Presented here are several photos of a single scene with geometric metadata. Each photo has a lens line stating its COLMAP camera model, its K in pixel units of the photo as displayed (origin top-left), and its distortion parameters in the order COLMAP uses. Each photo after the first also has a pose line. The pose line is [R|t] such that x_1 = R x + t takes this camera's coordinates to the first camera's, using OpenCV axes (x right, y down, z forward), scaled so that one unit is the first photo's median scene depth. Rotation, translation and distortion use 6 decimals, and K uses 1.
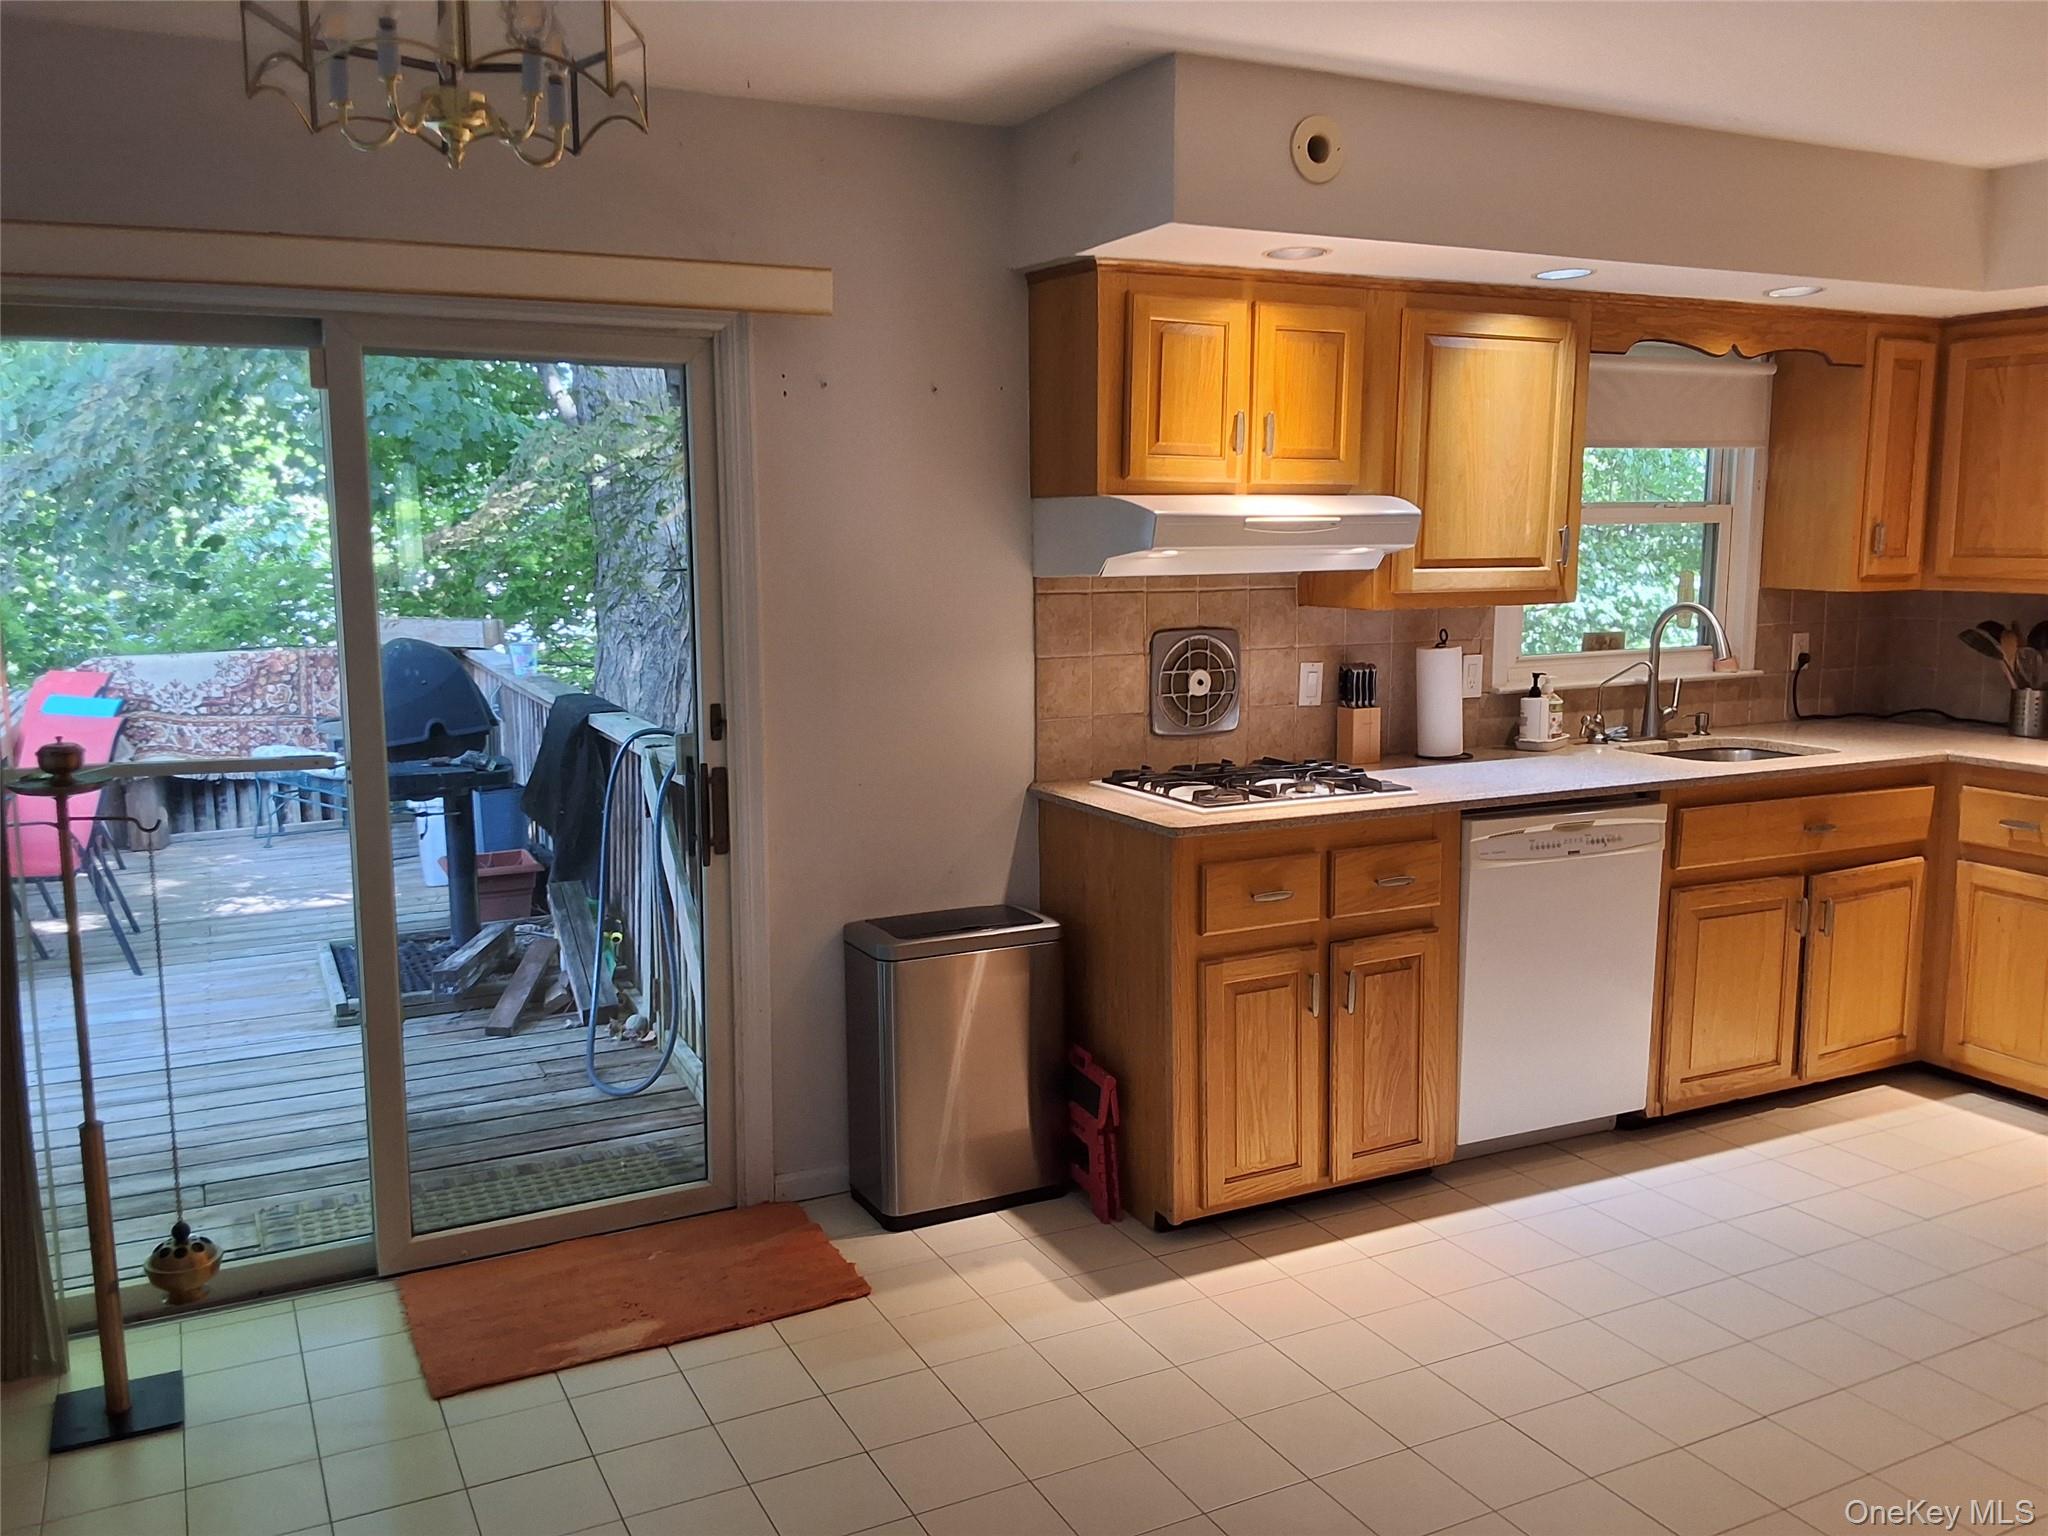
lens RADIAL K [[1649.5, 0, 1024.0], [0, 1649.5, 768.0], [0, 0, 1]] dist [0.129375, -0.210294]
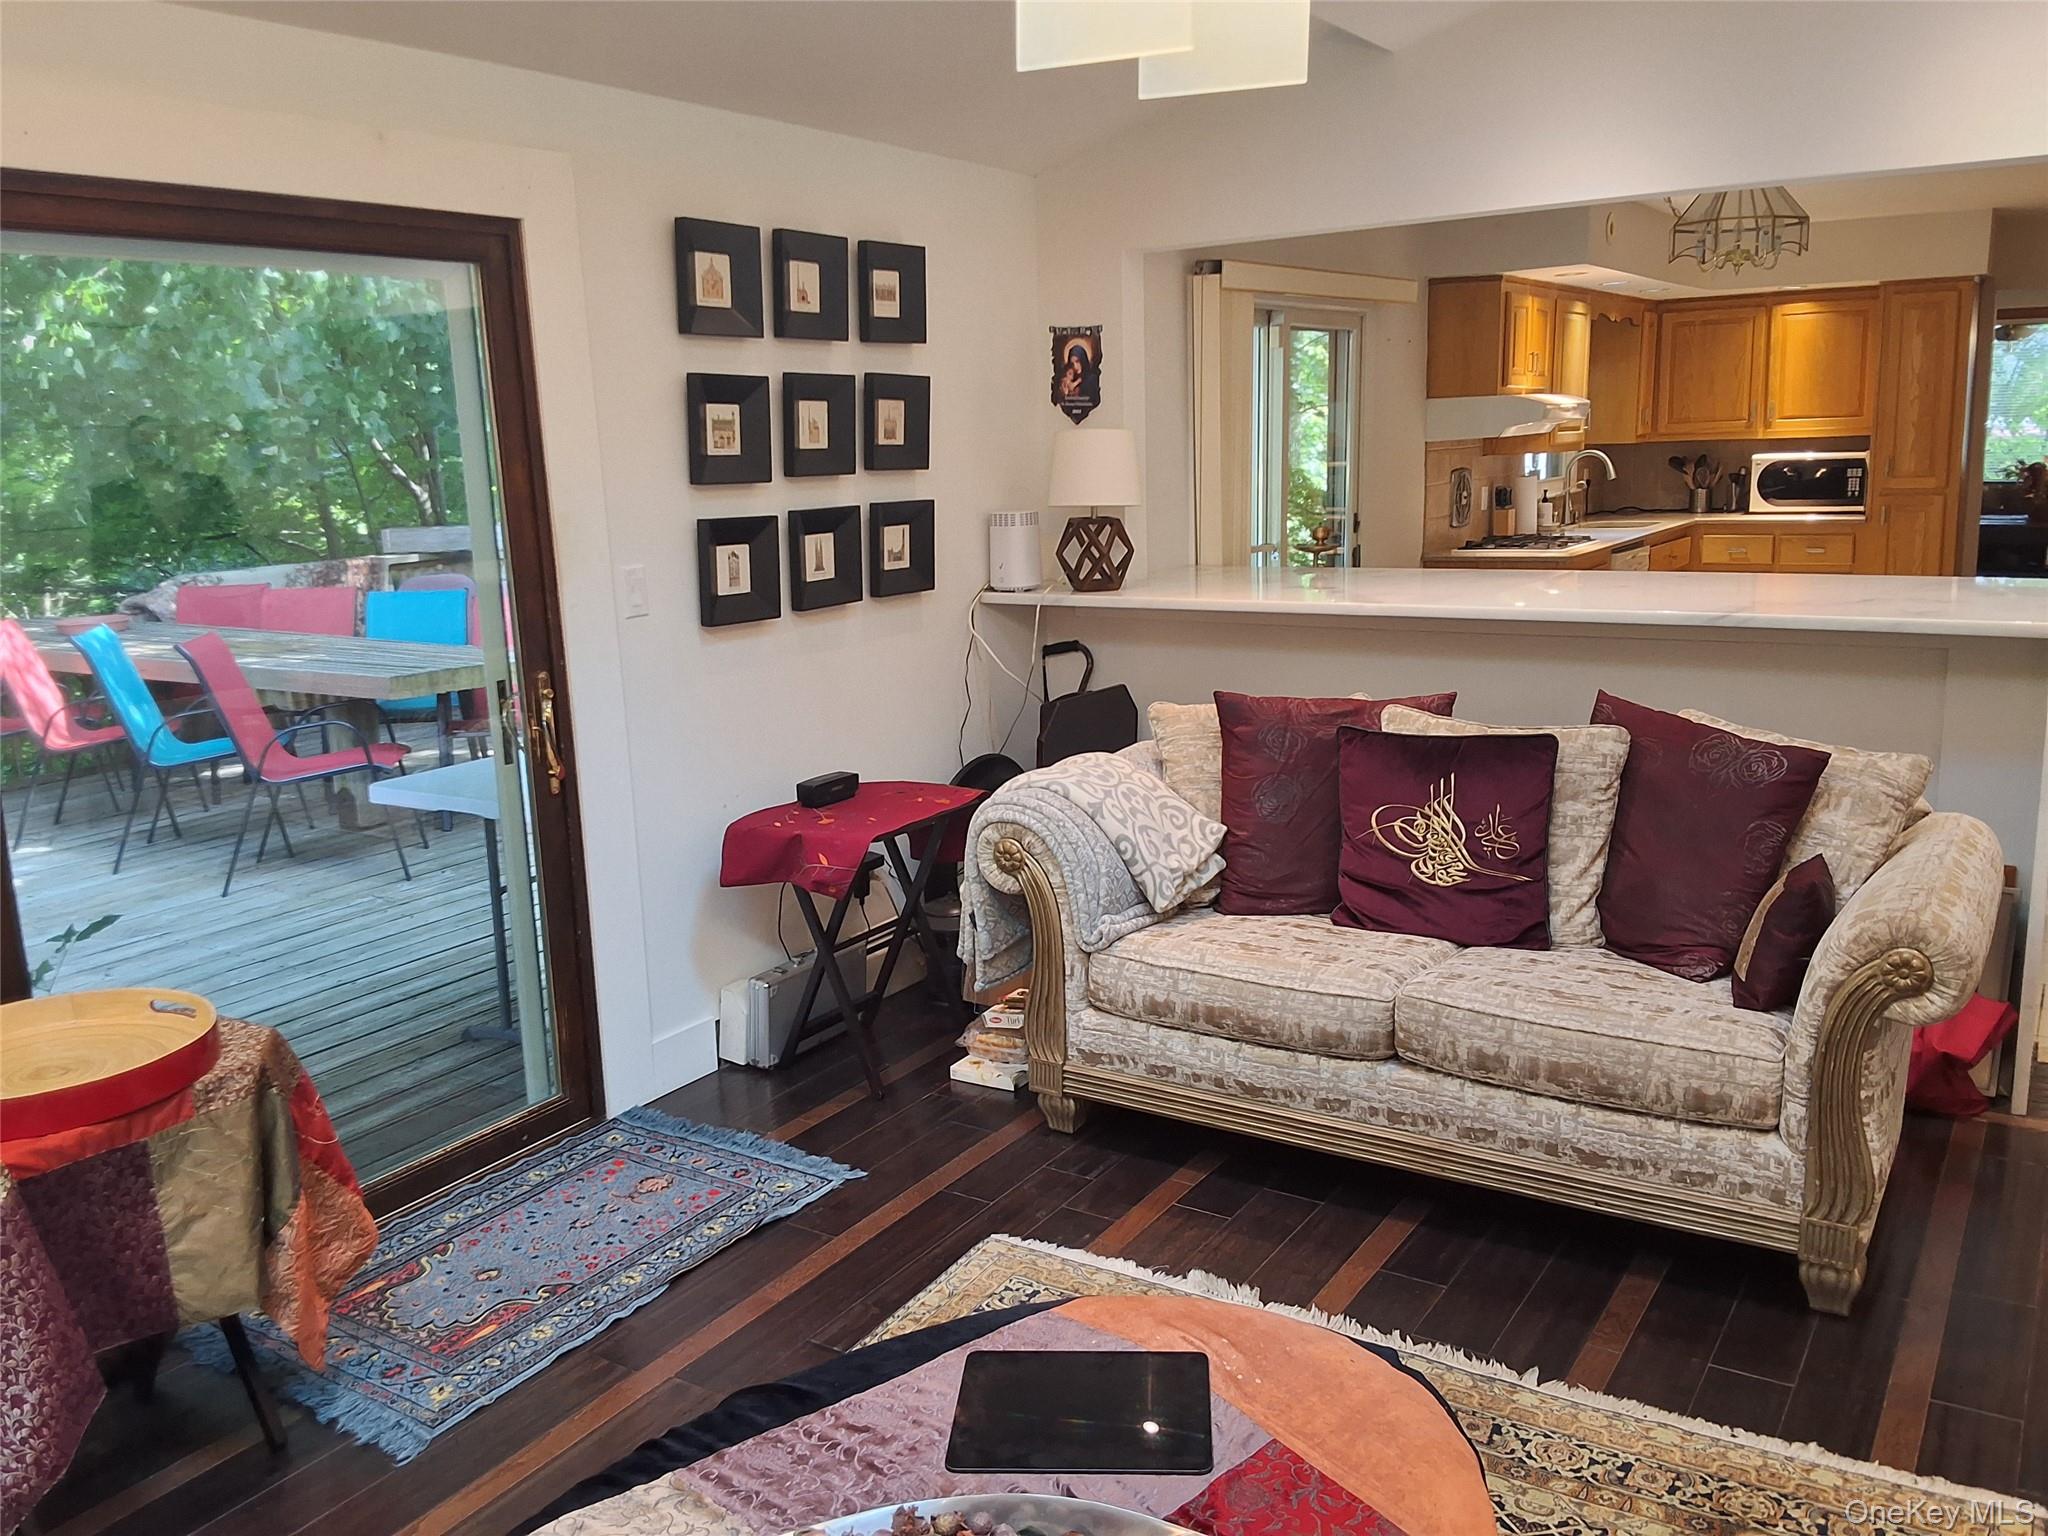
lens RADIAL K [[1649.5, 0, 1024.0], [0, 1649.5, 768.0], [0, 0, 1]] dist [0.129375, -0.210294]
pose [[0.867231, -0.122297, 0.482652, -1.282785], [0.099891, 0.992392, 0.071973, 0.067879], [-0.487782, -0.014205, 0.872850, -0.414961]]
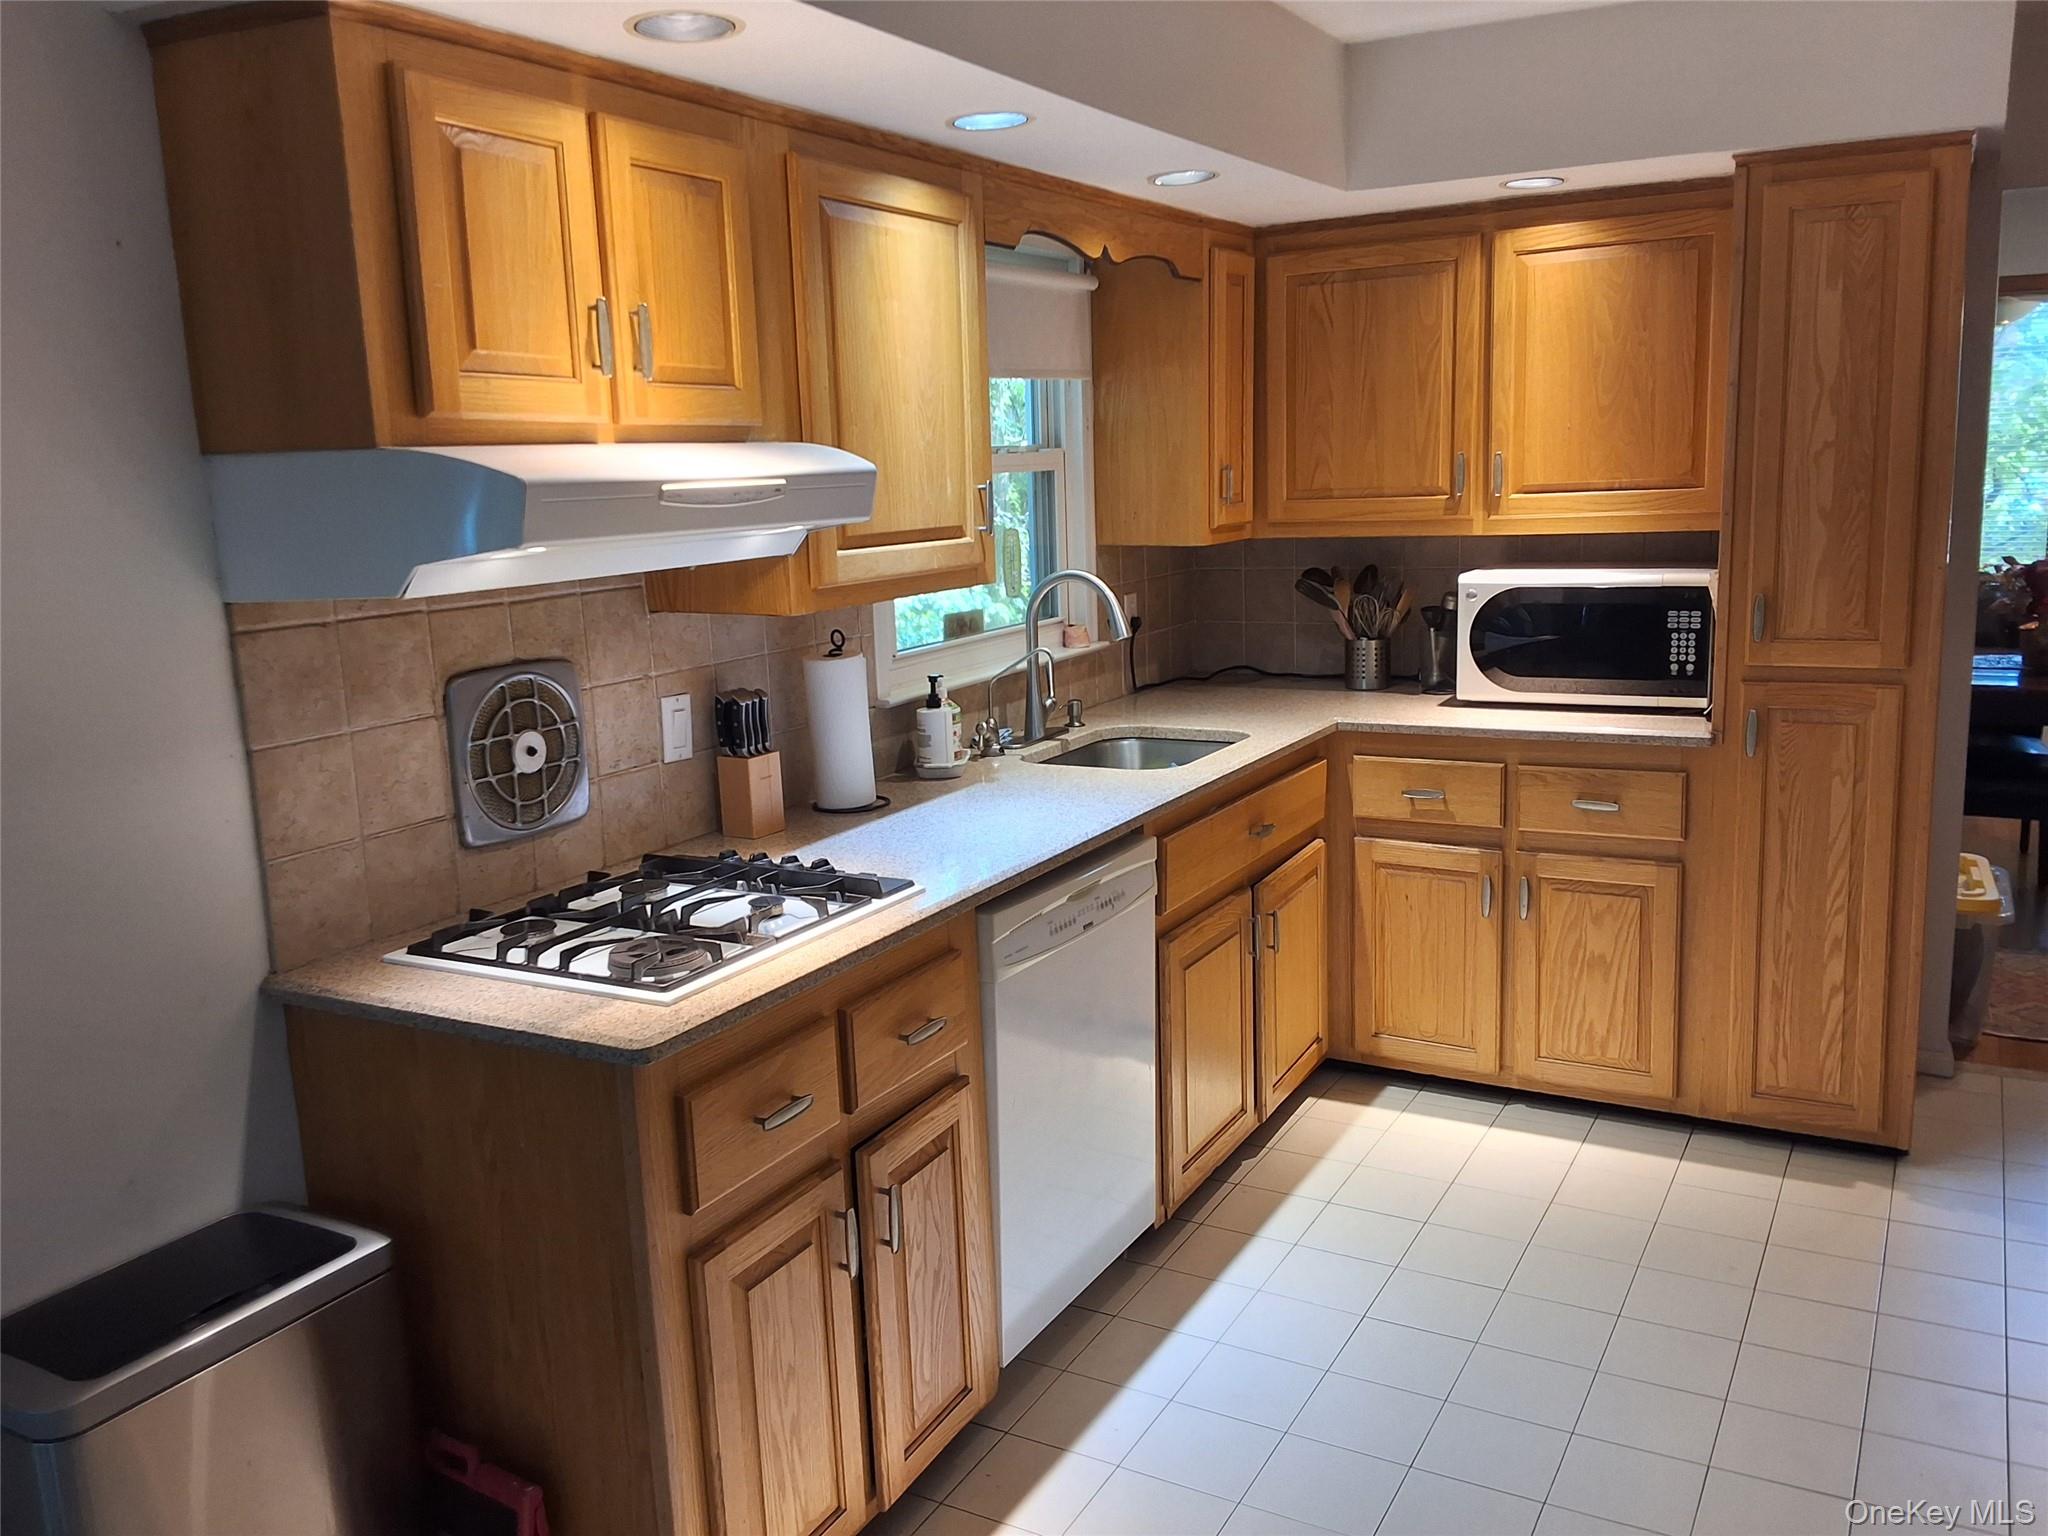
lens RADIAL K [[1649.5, 0, 1024.0], [0, 1649.5, 768.0], [0, 0, 1]] dist [0.129375, -0.210294]
pose [[0.831550, -0.128675, 0.540340, -0.076183], [0.110856, 0.991672, 0.065555, -0.066126], [-0.544275, 0.005388, 0.838889, 0.382913]]
